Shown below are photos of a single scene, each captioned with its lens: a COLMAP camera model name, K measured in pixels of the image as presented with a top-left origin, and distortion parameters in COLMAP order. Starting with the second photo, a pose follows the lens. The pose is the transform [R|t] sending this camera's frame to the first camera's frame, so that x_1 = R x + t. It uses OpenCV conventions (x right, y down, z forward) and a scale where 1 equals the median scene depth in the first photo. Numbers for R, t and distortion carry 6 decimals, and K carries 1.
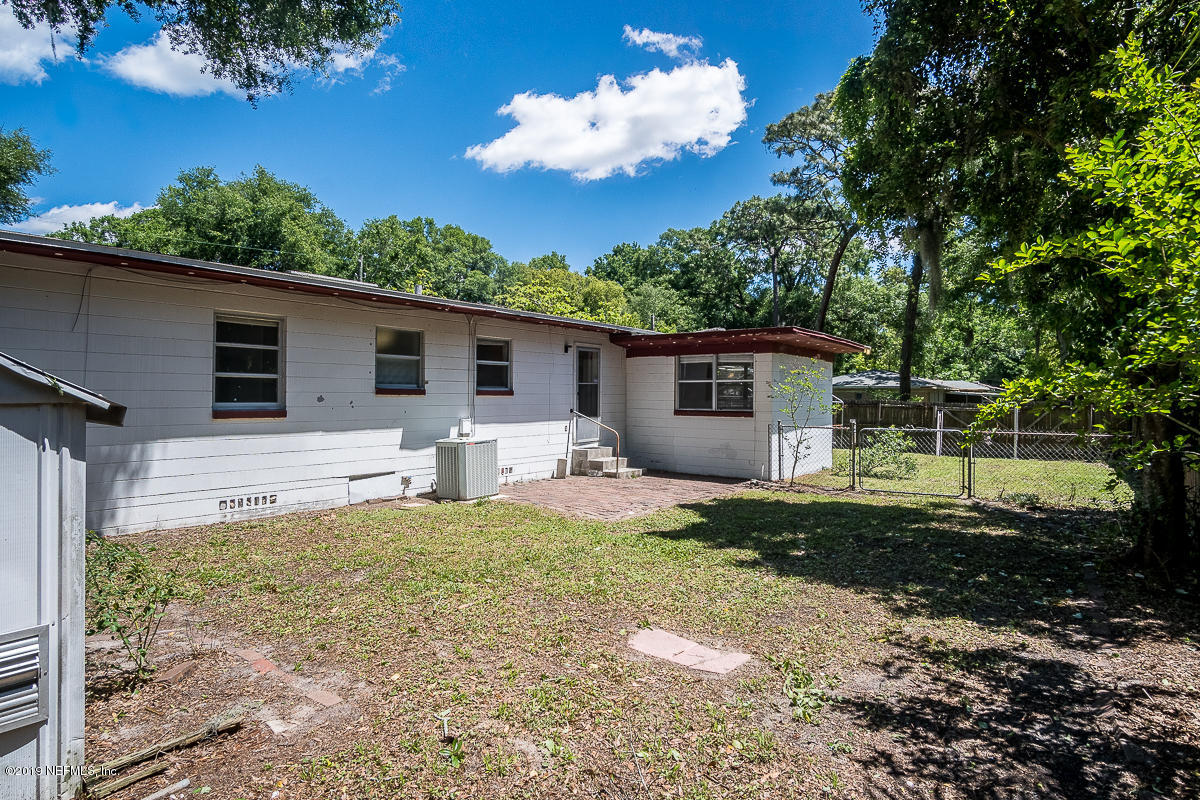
lens RADIAL K [[635.2, 0, 600.0], [0, 635.2, 400.0], [0, 0, 1]] dist [-0.014379, 0.000812]
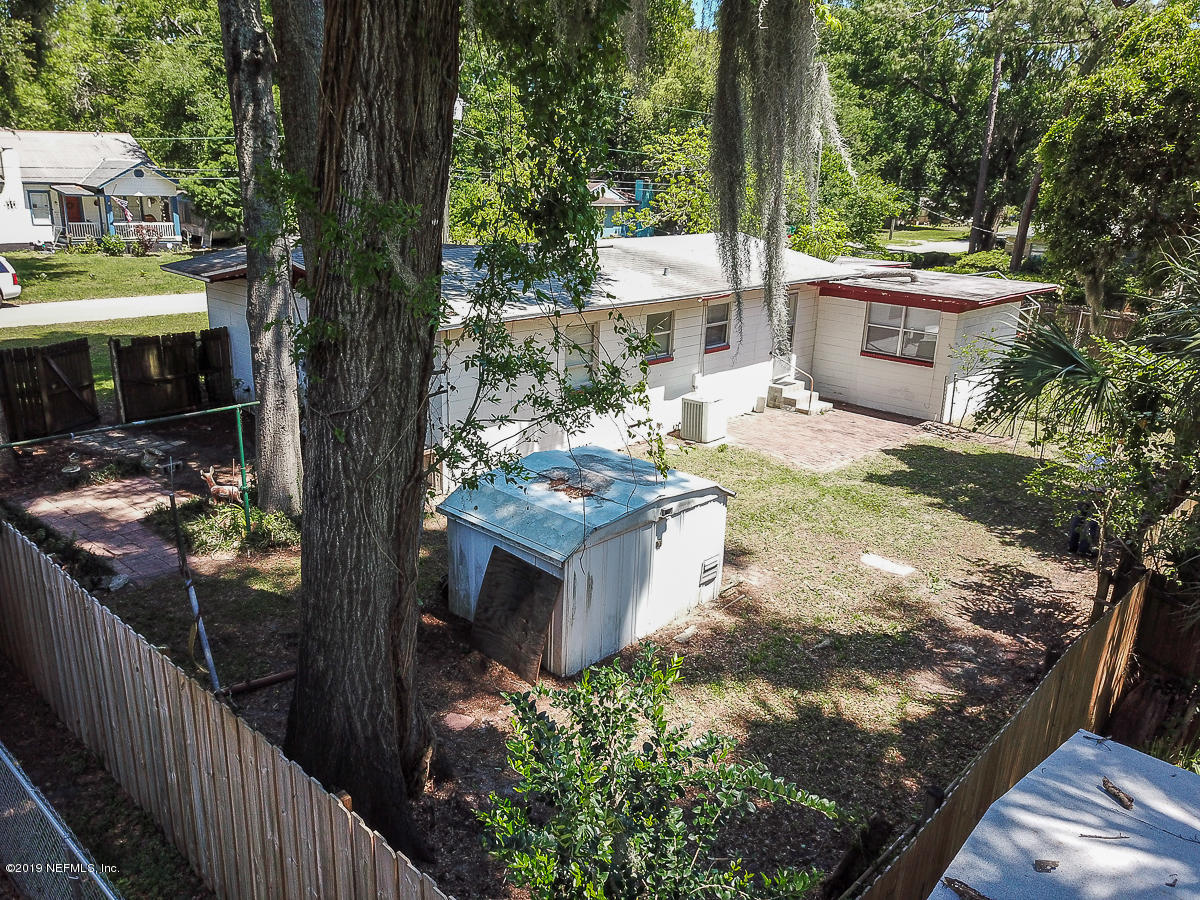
lens RADIAL K [[926.1, 0, 600.0], [0, 926.1, 450.0], [0, 0, 1]] dist [0.054295, -0.004157]
pose [[0.994459, 0.046660, -0.094203, -0.193860], [-0.016982, 0.955635, 0.294063, -0.318630], [0.103744, -0.290833, 0.951133, -0.719621]]
